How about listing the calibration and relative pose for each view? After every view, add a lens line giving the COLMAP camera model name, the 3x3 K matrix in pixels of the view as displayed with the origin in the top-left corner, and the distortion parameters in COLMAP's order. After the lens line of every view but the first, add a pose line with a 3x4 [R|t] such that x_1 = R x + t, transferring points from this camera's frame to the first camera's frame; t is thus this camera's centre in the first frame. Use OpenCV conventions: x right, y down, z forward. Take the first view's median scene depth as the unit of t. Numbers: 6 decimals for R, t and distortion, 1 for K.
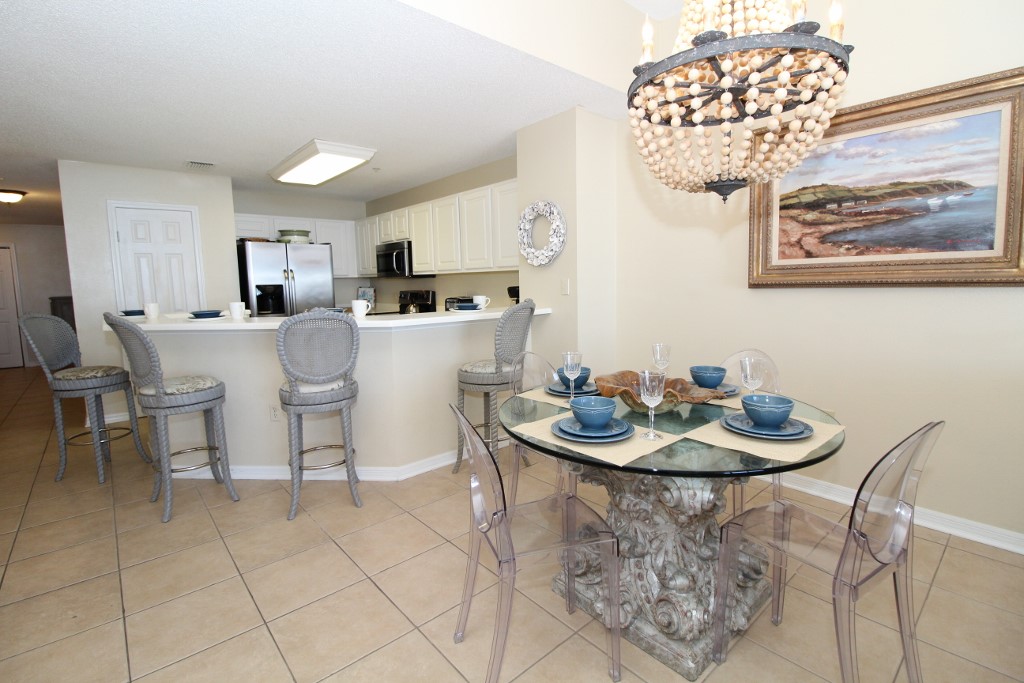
lens RADIAL K [[472.5, 0, 513.2], [0, 472.5, 333.1], [0, 0, 1]] dist [-0.007105, -0.006817]
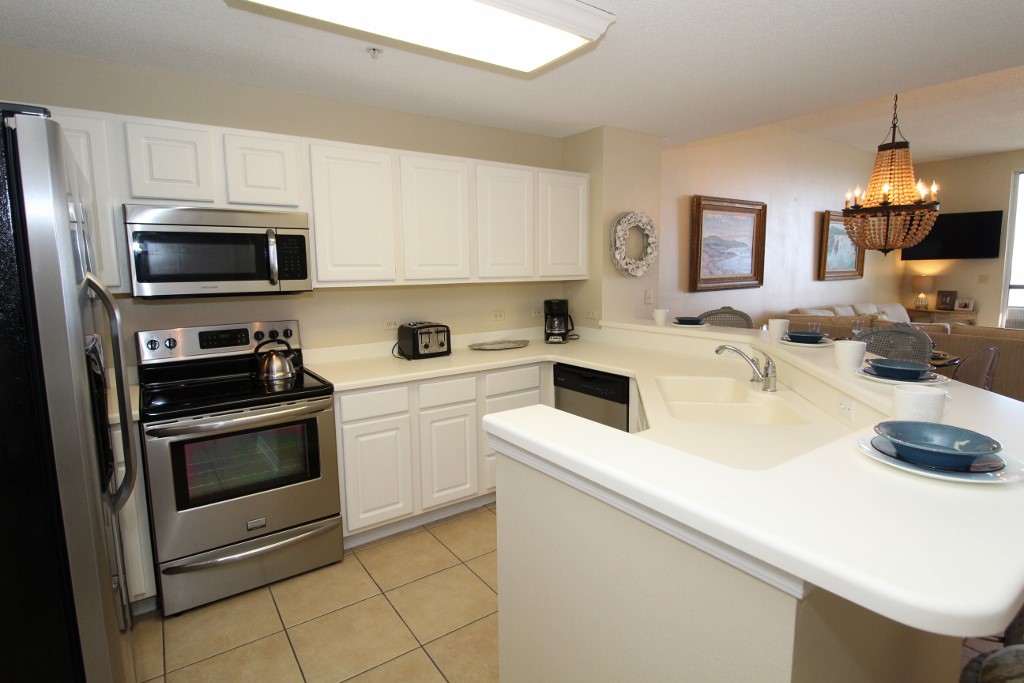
lens RADIAL K [[521.3, 0, 513.0], [0, 521.3, 335.7], [0, 0, 1]] dist [-0.012692, -0.000497]
pose [[0.108414, -0.106064, 0.988432, -0.891279], [0.122136, 0.988180, 0.092641, -0.127124], [-0.986574, 0.110680, 0.120086, 0.944084]]
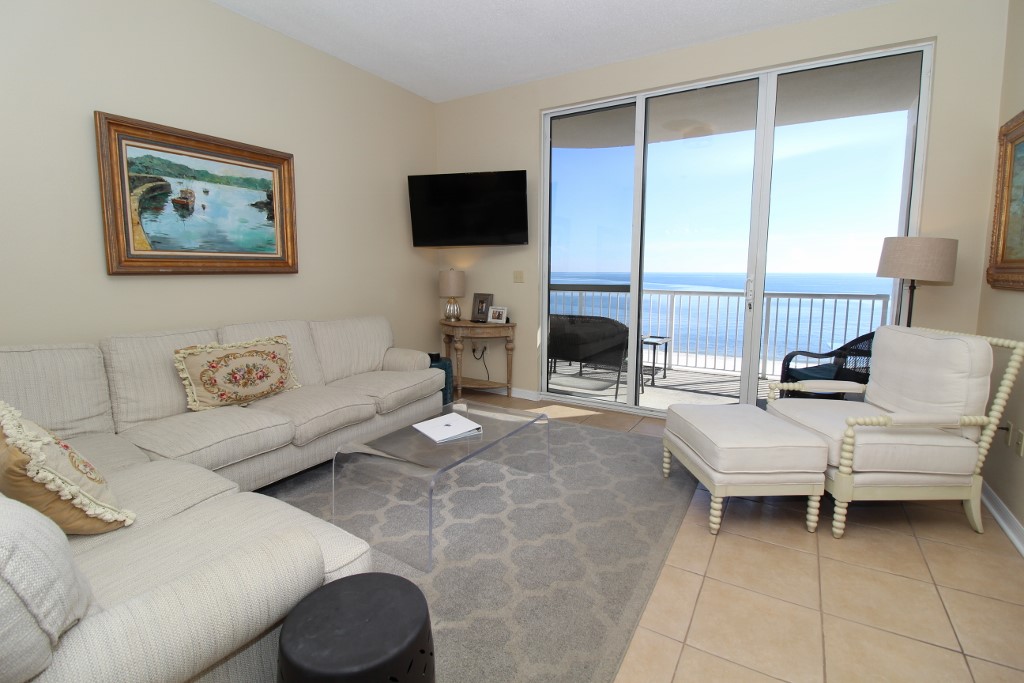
lens RADIAL K [[472.5, 0, 512.4], [0, 472.5, 334.5], [0, 0, 1]] dist [-0.007105, -0.006817]
pose [[-0.302611, -0.107889, 0.946988, -0.008388], [0.108484, 0.983217, 0.146683, 0.010175], [-0.946920, 0.147121, -0.285828, -0.097621]]
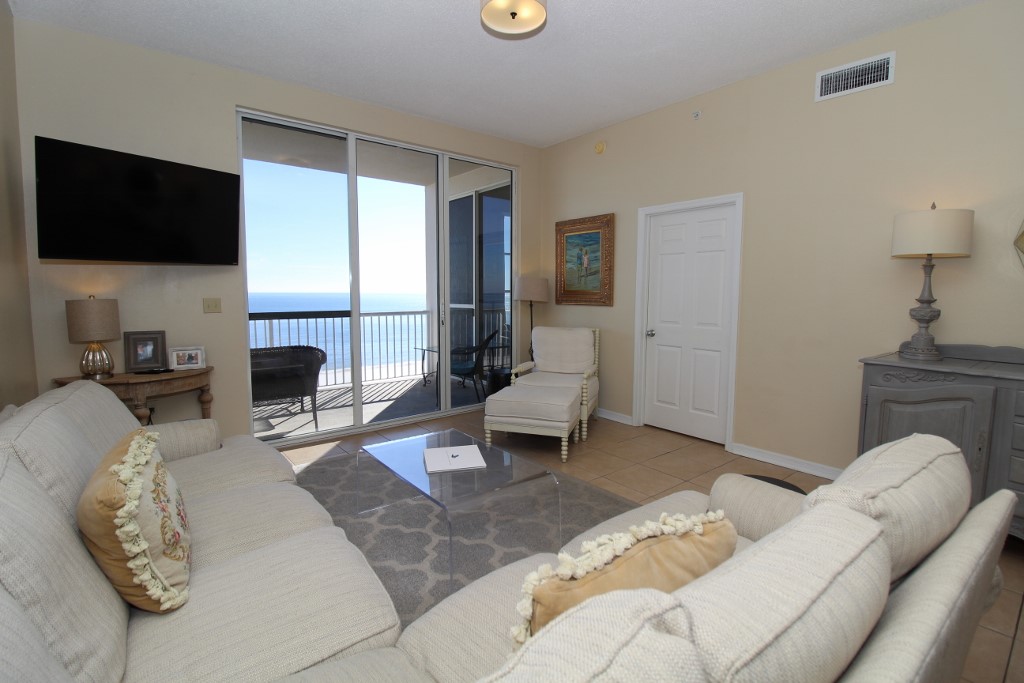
lens RADIAL K [[472.5, 0, 517.1], [0, 472.5, 334.0], [0, 0, 1]] dist [-0.007105, -0.006817]
pose [[-0.999177, 0.012767, 0.038500, 0.454027], [0.020034, 0.980648, 0.194750, -0.060503], [-0.035268, 0.195361, -0.980097, 0.363258]]
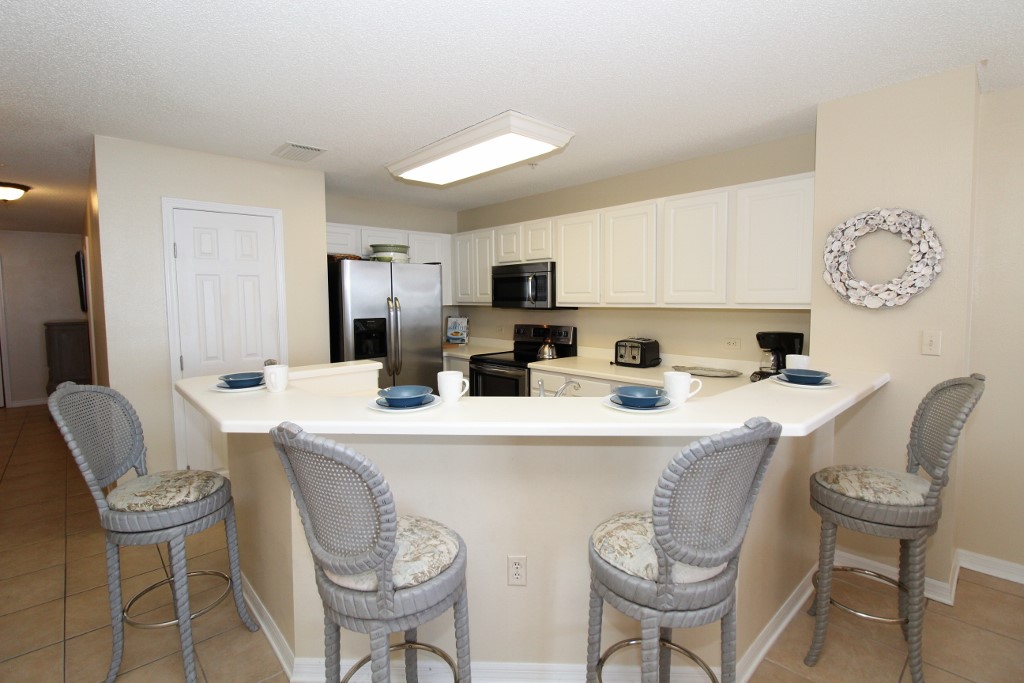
lens RADIAL K [[472.5, 0, 509.8], [0, 472.5, 333.3], [0, 0, 1]] dist [-0.007105, -0.006817]
pose [[0.999419, 0.009916, 0.032605, -0.394099], [-0.008817, 0.999394, -0.033669, -0.069150], [-0.032919, 0.033361, 0.998901, 0.315250]]
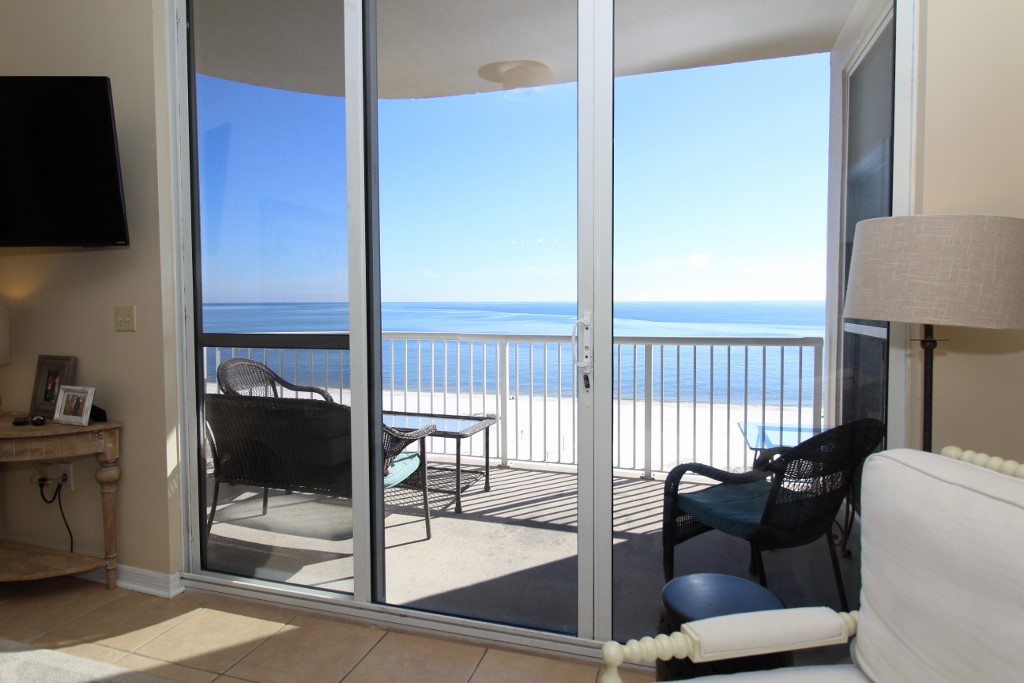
lens RADIAL K [[610.7, 0, 516.0], [0, 610.7, 333.8], [0, 0, 1]] dist [0.005341, 0.000153]
pose [[-0.530292, -0.024799, 0.847452, 0.278069], [0.106599, 0.989689, 0.095665, 0.039005], [-0.841087, 0.141068, -0.522181, -0.445659]]
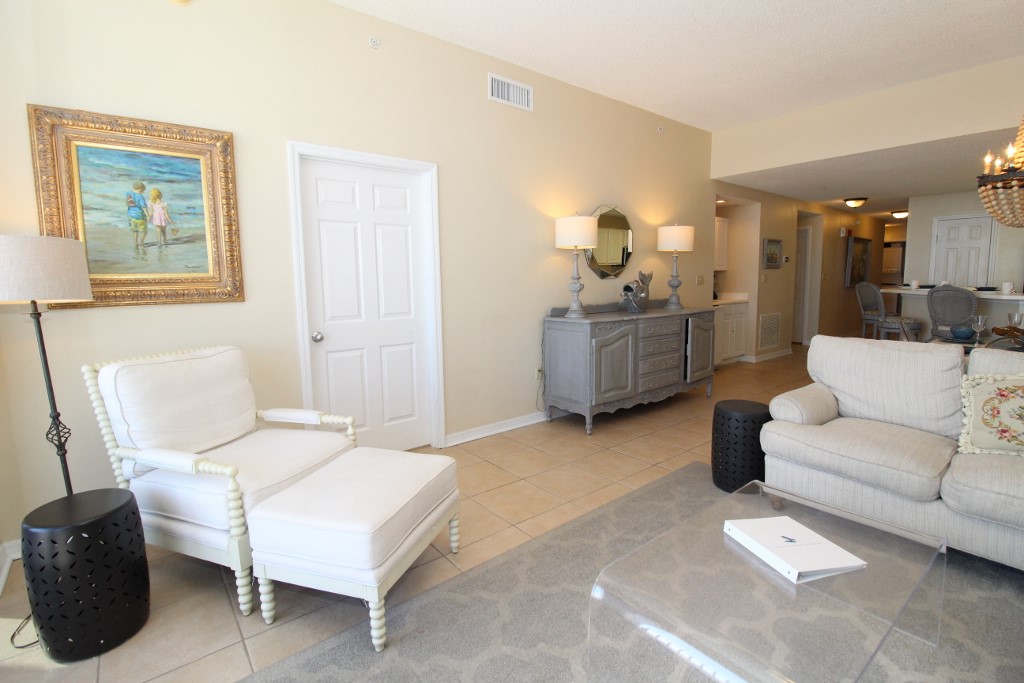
lens RADIAL K [[472.5, 0, 509.3], [0, 472.5, 340.0], [0, 0, 1]] dist [-0.007105, -0.006817]
pose [[-0.051844, 0.151625, -0.987078, 0.883055], [-0.089356, 0.983738, 0.155805, 0.018399], [0.994650, 0.096278, -0.037452, -0.378065]]
